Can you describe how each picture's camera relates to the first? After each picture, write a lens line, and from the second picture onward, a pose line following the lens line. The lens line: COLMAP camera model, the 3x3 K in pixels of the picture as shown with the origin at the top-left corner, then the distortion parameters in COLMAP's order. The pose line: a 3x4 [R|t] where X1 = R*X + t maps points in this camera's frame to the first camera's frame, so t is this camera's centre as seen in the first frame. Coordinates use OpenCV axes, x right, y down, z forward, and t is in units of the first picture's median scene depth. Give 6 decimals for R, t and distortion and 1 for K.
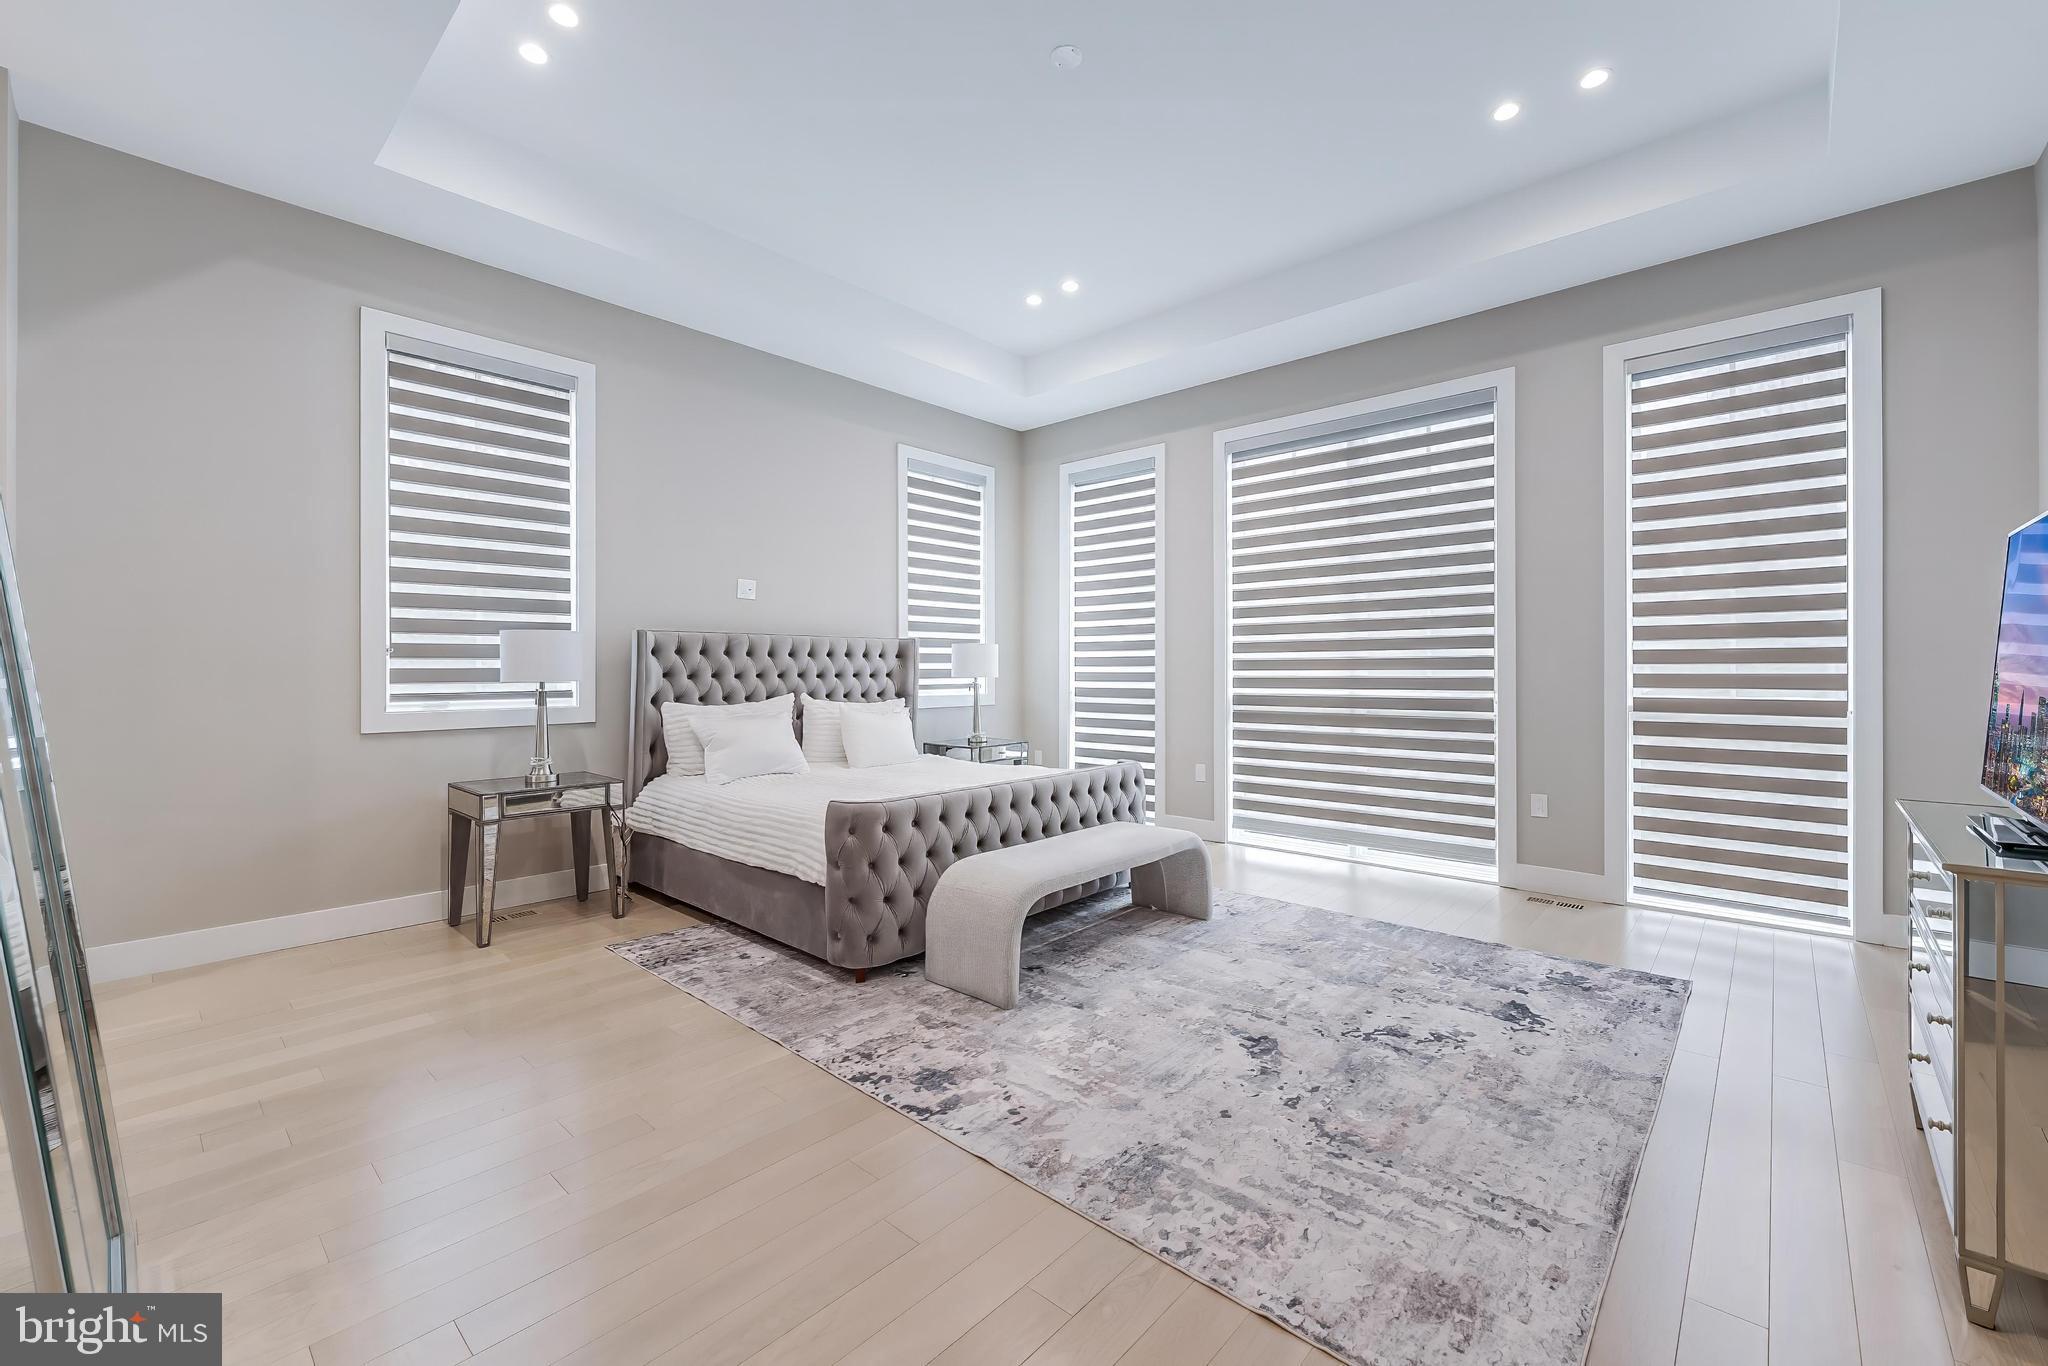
lens RADIAL K [[838.8, 0, 1031.1], [0, 838.8, 674.8], [0, 0, 1]] dist [0.002935, 0.000433]
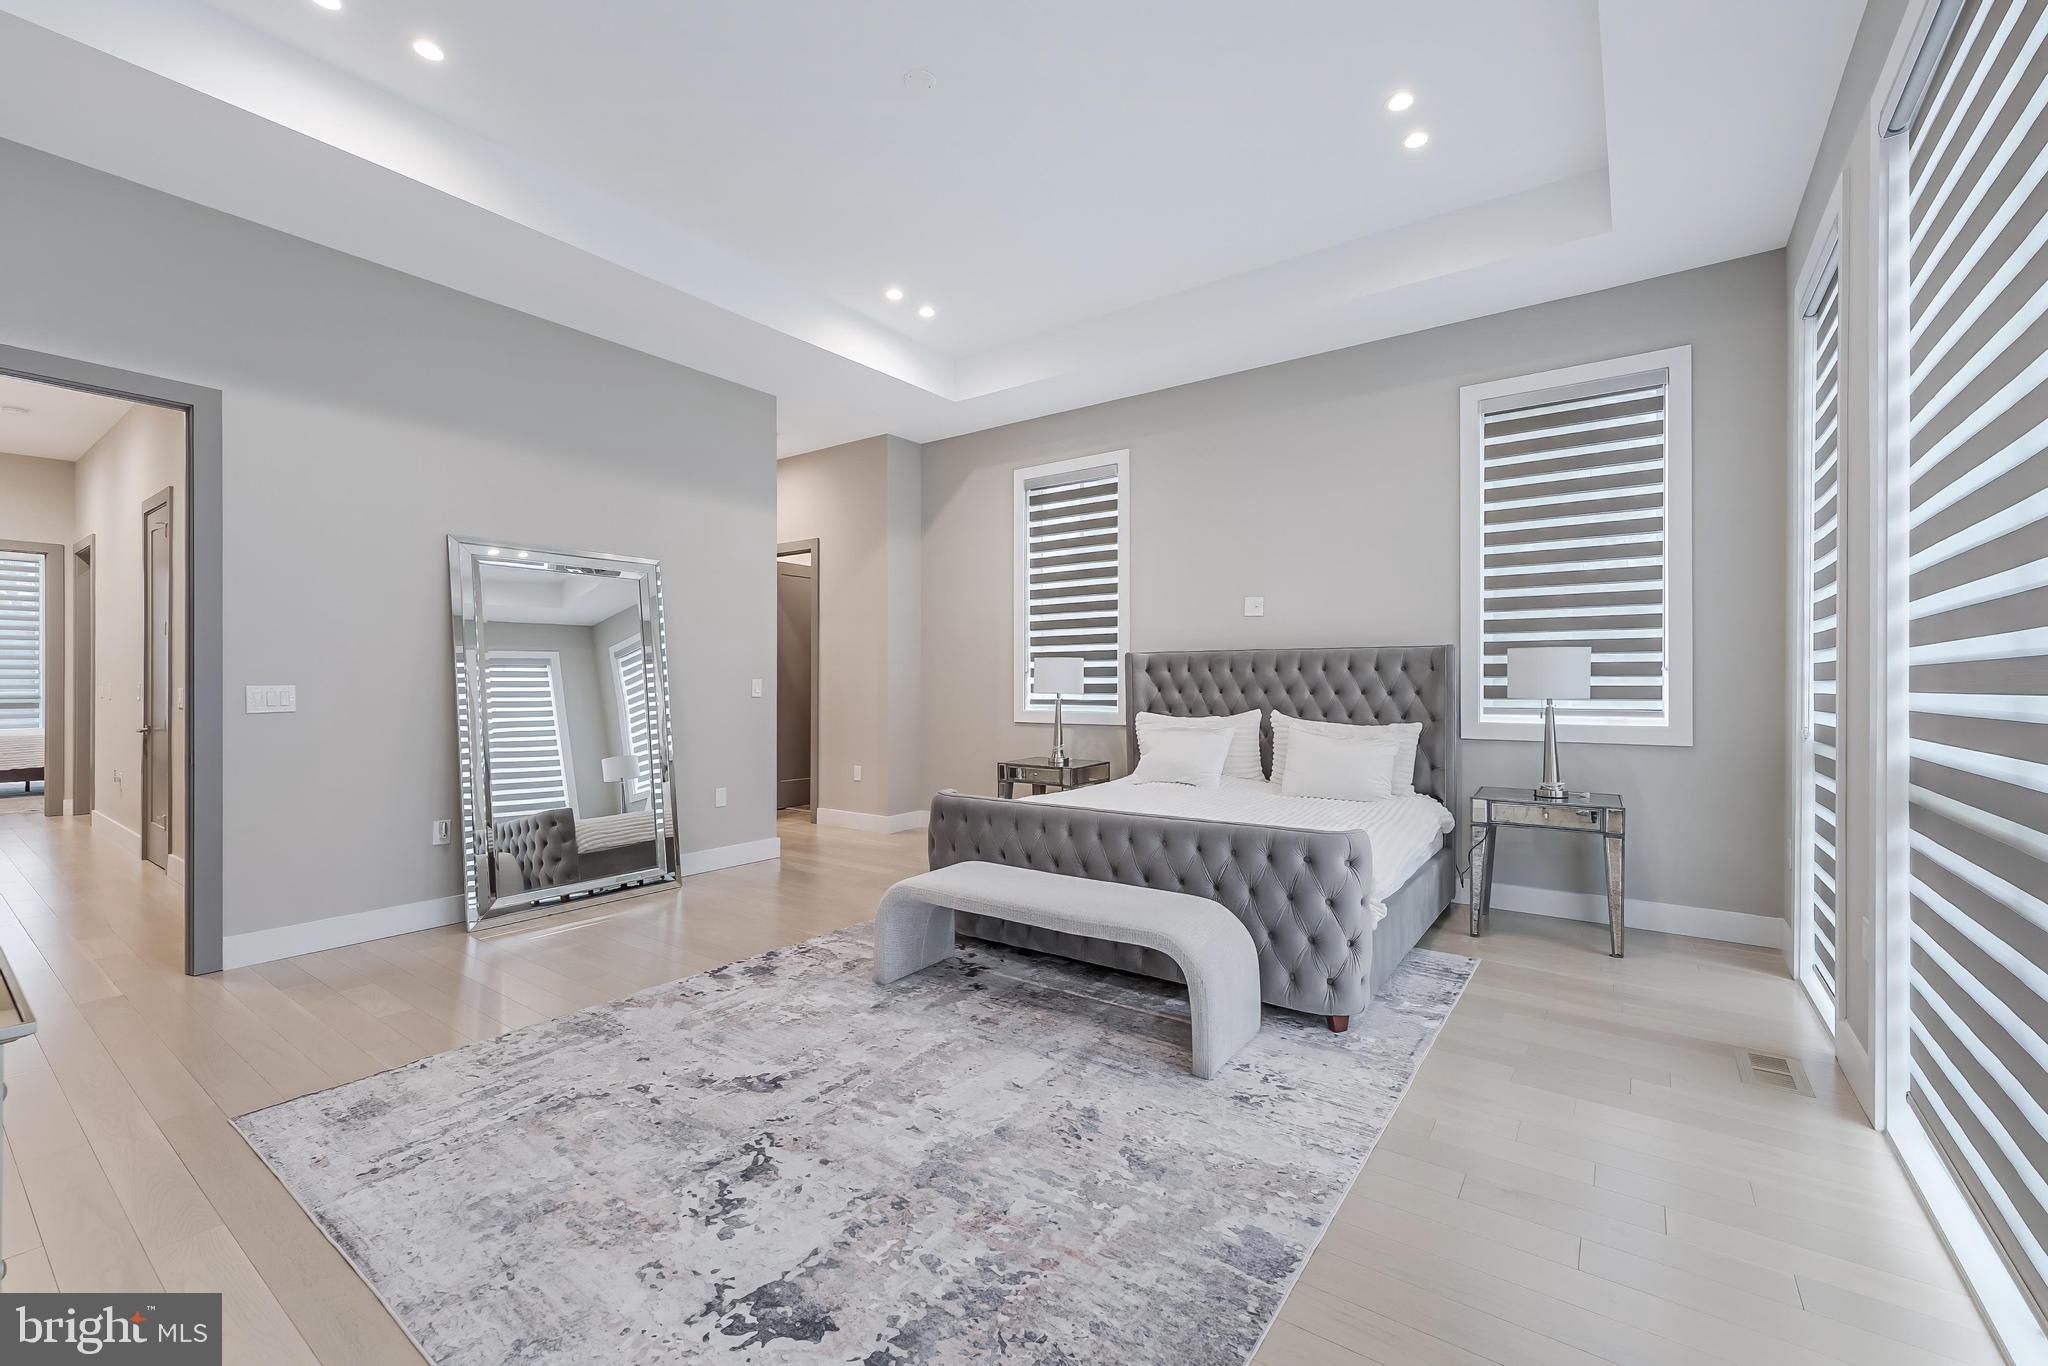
lens RADIAL K [[838.8, 0, 1031.1], [0, 838.8, 674.8], [0, 0, 1]] dist [0.002935, 0.000433]
pose [[0.104172, -0.008908, -0.994519, 1.226979], [-0.010574, 0.999893, -0.010064, -0.009974], [0.994503, 0.011564, 0.104067, 1.180487]]
